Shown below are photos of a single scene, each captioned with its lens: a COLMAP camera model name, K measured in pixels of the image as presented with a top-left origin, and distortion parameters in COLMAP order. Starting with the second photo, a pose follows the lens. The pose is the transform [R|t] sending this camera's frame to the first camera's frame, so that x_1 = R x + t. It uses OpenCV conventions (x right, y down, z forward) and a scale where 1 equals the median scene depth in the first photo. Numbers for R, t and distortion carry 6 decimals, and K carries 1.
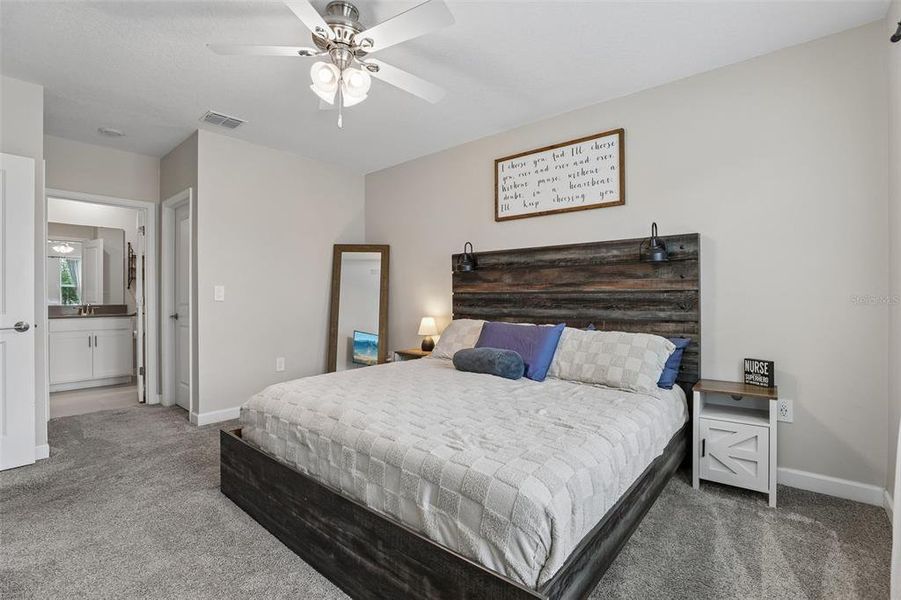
lens RADIAL K [[410.8, 0, 451.5], [0, 410.8, 295.2], [0, 0, 1]] dist [-0.036877, 0.010783]
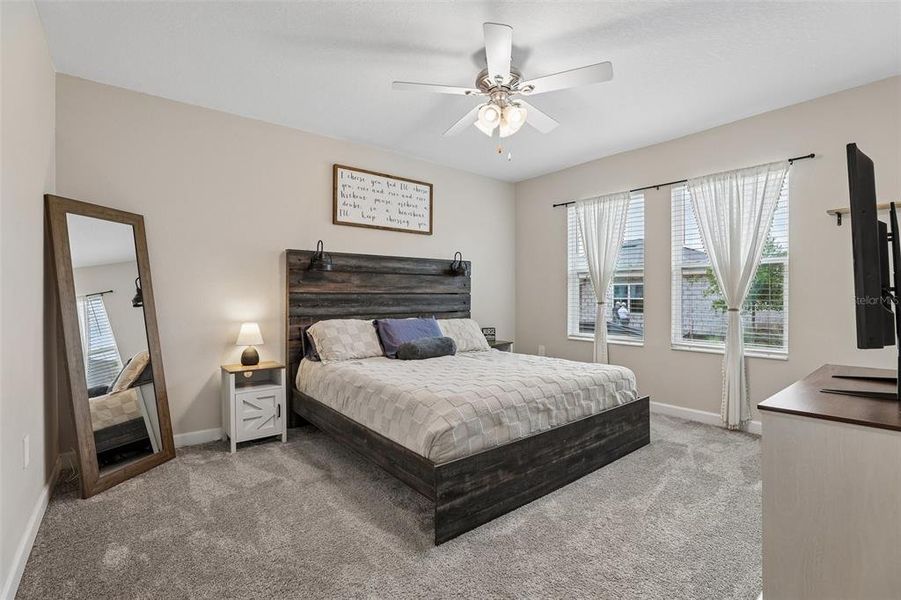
lens RADIAL K [[403.2, 0, 447.0], [0, 403.2, 304.0], [0, 0, 1]] dist [0.003002, 0.000601]
pose [[0.216721, -0.018323, 0.976062, -0.872035], [-0.001680, 0.999815, 0.019142, 0.001948], [-0.976232, -0.005789, 0.216650, 0.531434]]
